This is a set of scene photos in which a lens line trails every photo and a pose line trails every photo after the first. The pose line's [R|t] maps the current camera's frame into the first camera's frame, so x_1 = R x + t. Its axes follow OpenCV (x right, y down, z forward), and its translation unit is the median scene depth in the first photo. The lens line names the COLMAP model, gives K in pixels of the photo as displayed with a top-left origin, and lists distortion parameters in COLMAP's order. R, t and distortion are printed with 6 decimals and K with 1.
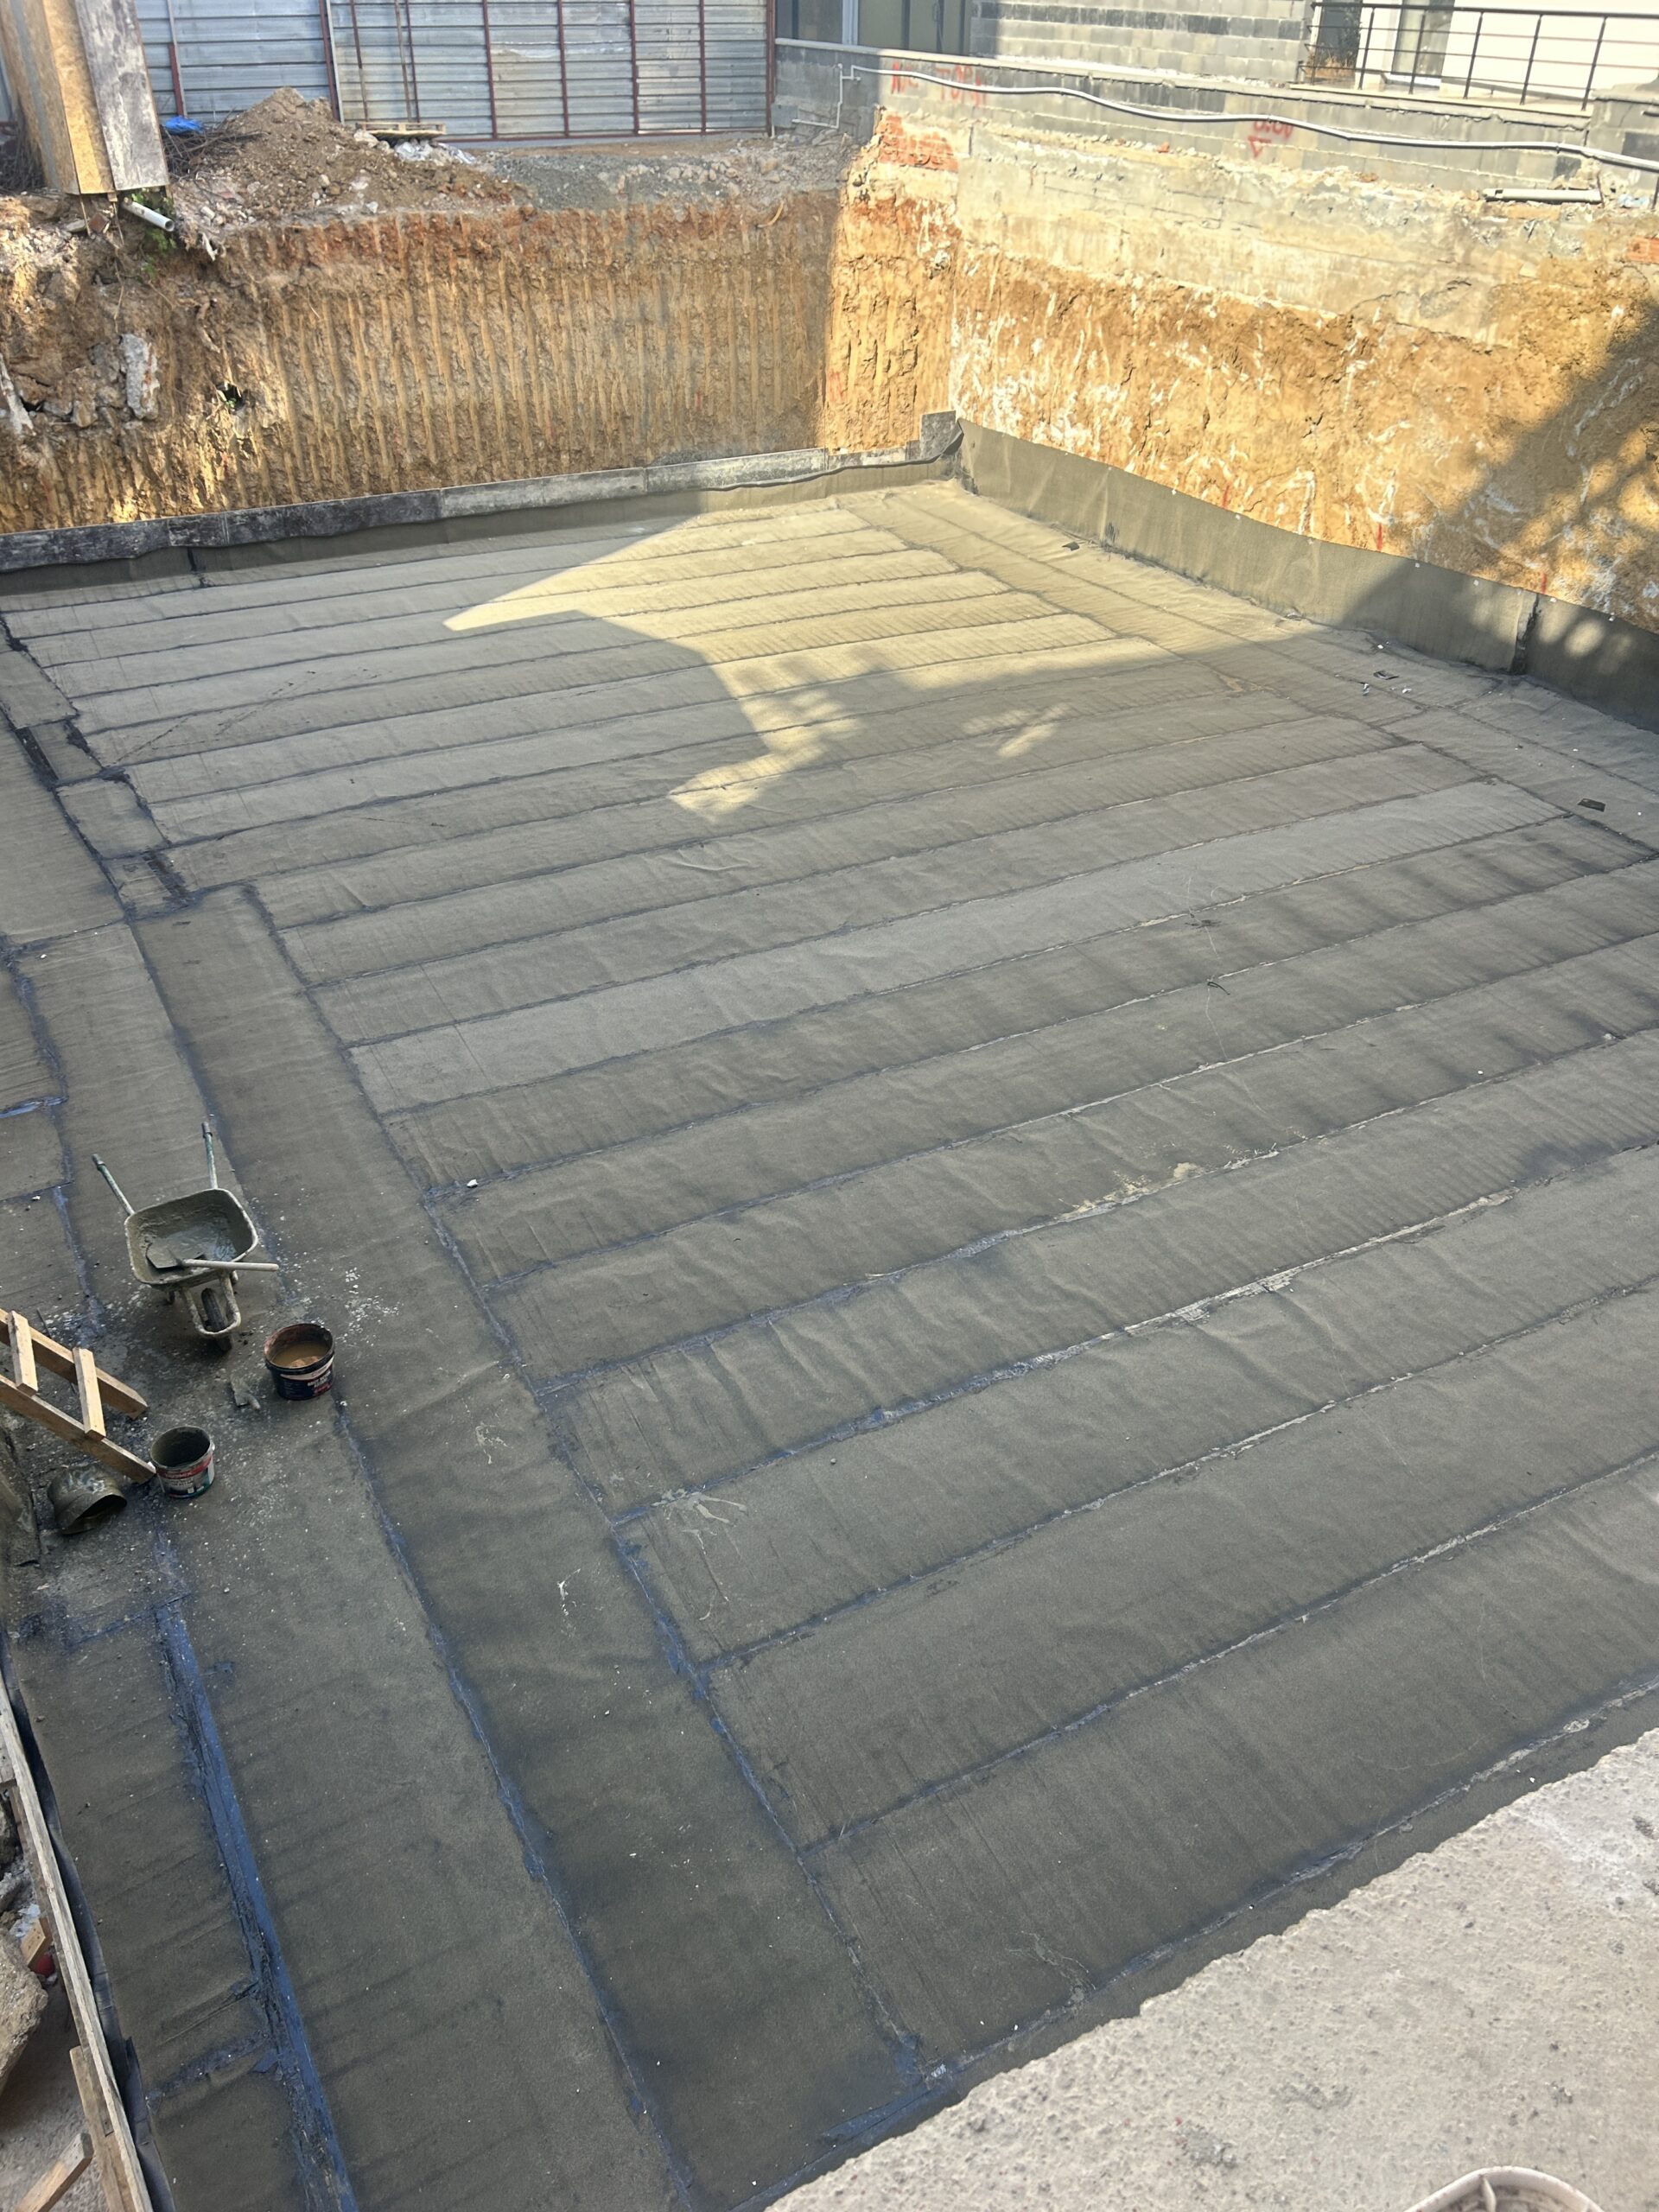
lens RADIAL K [[1674.0, 0, 831.5], [0, 1674.0, 1099.6], [0, 0, 1]] dist [0.052816, -0.057403]
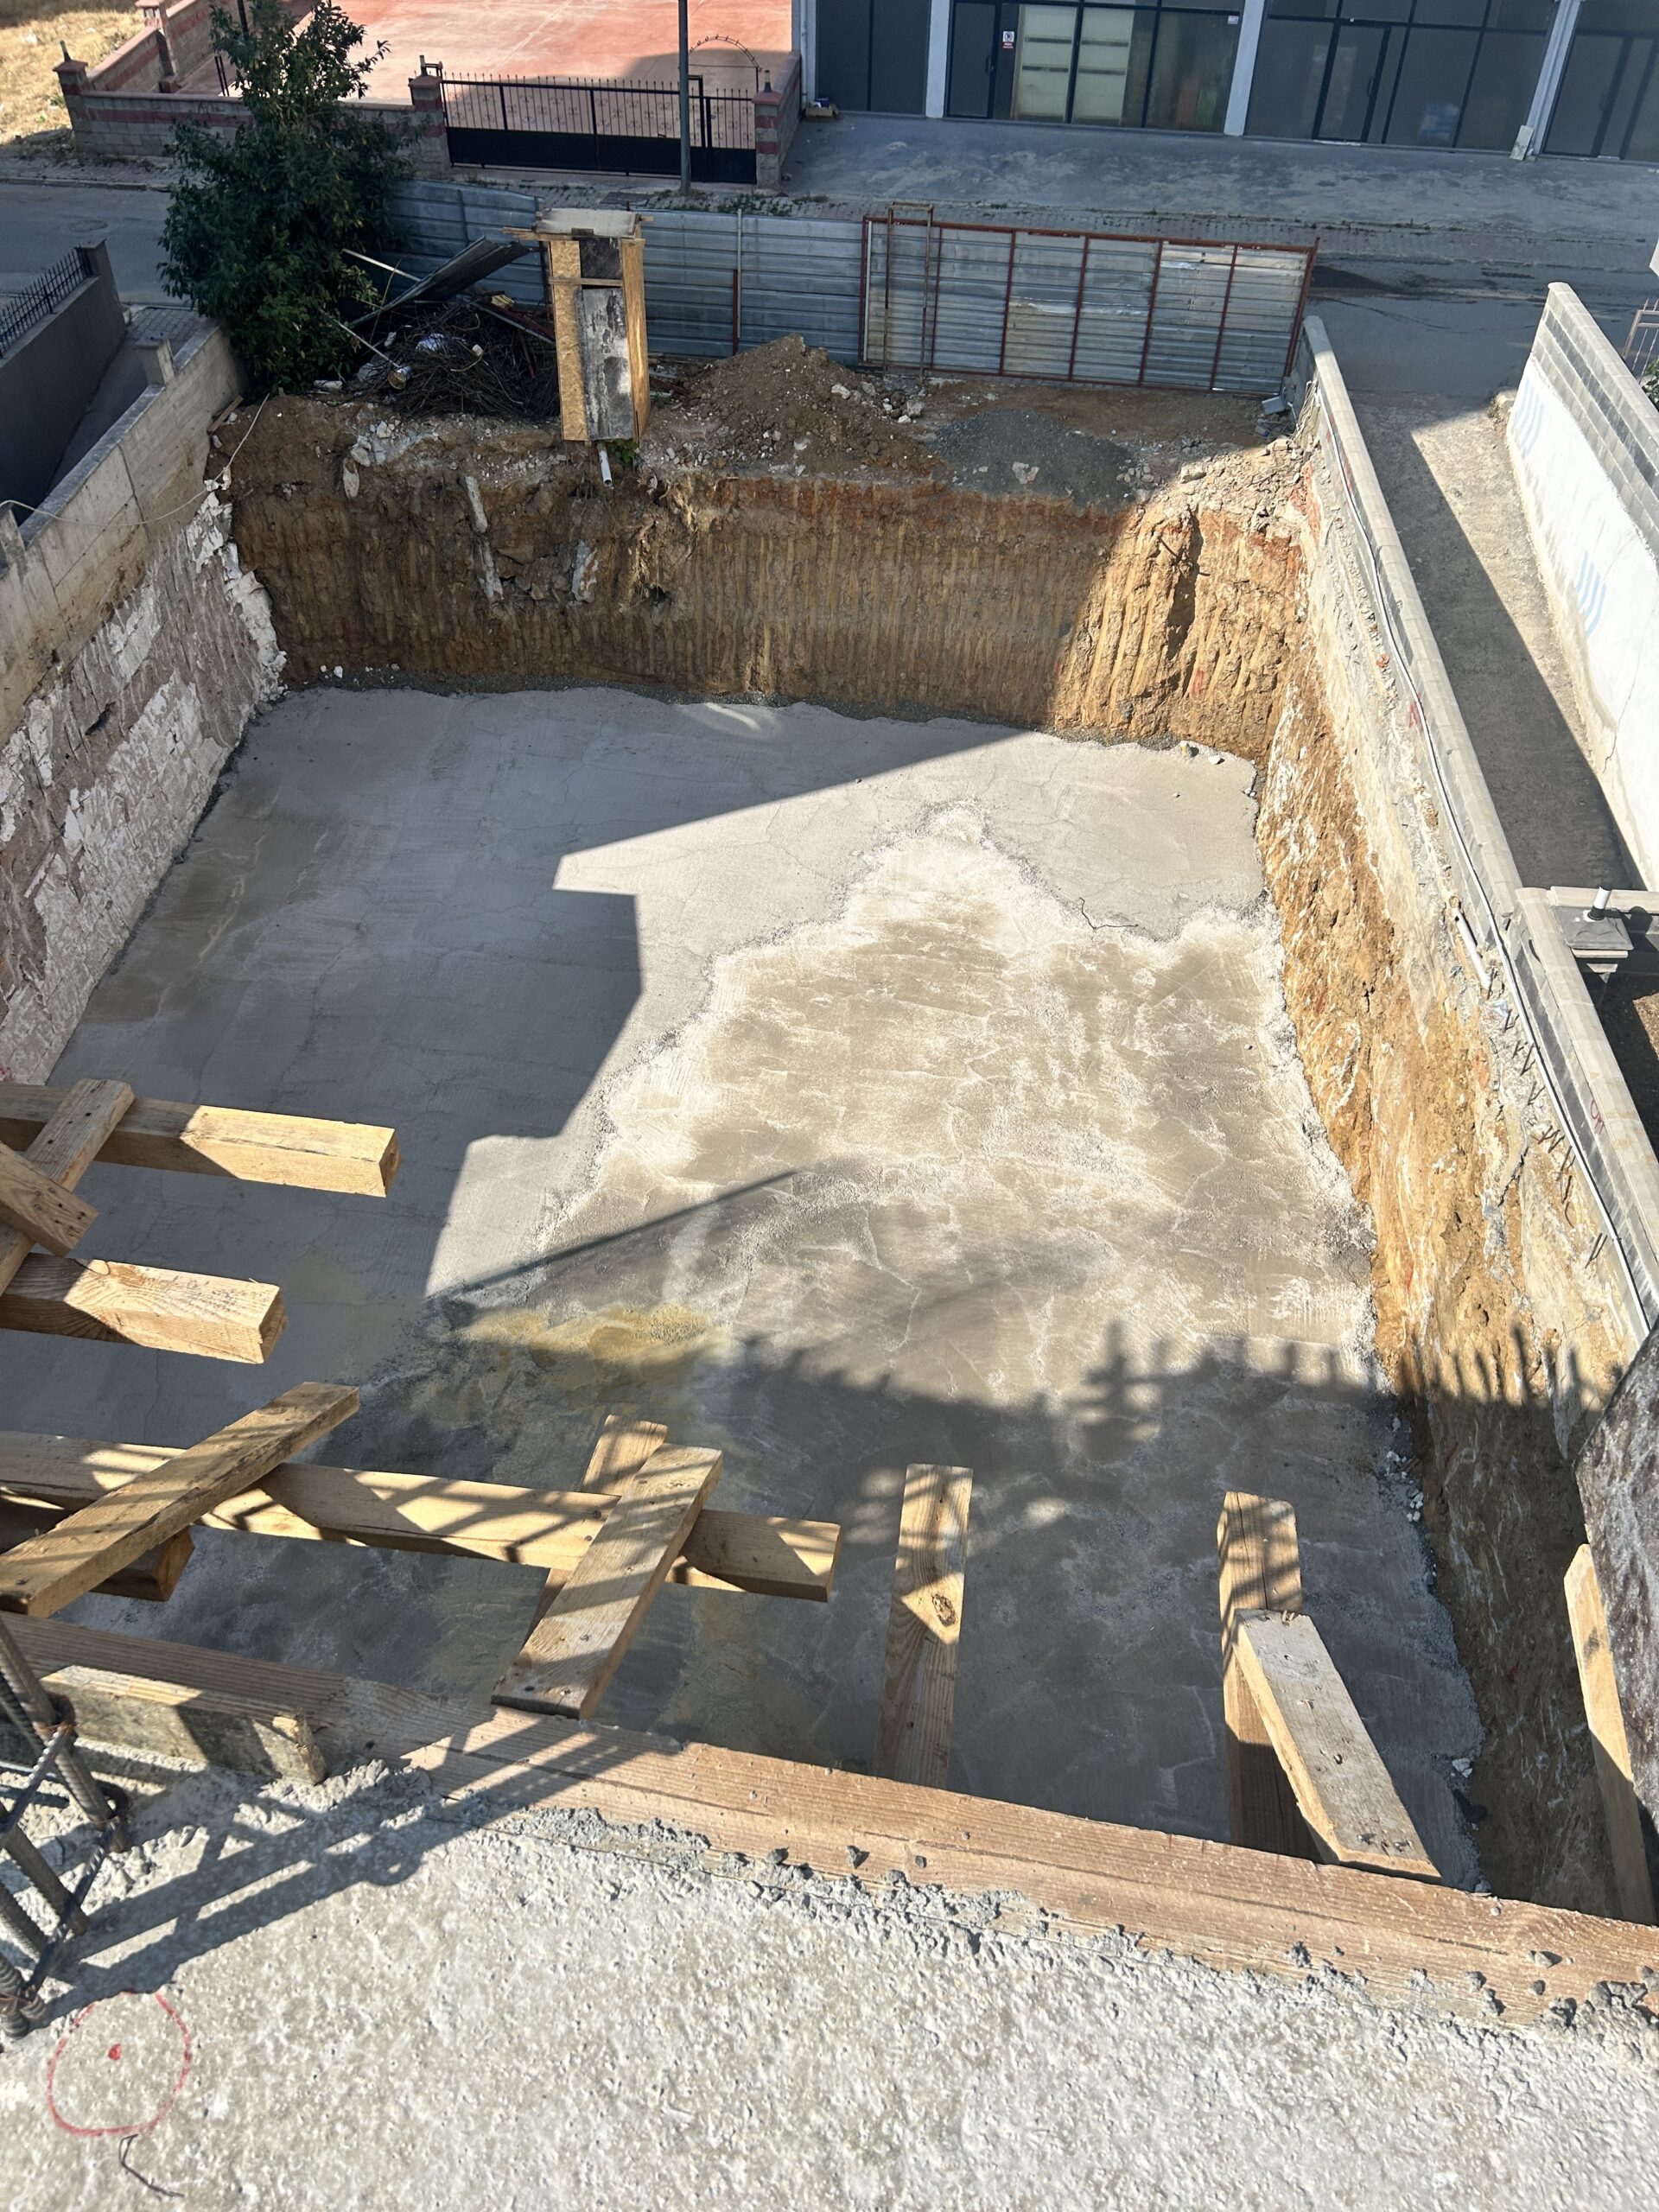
lens RADIAL K [[1674.0, 0, 818.1], [0, 1674.0, 1097.6], [0, 0, 1]] dist [0.052816, -0.057403]
pose [[0.802955, 0.413910, -0.428883, 0.392020], [-0.343799, 0.909419, 0.234008, -0.377941], [0.486893, -0.040448, 0.872525, -0.032311]]
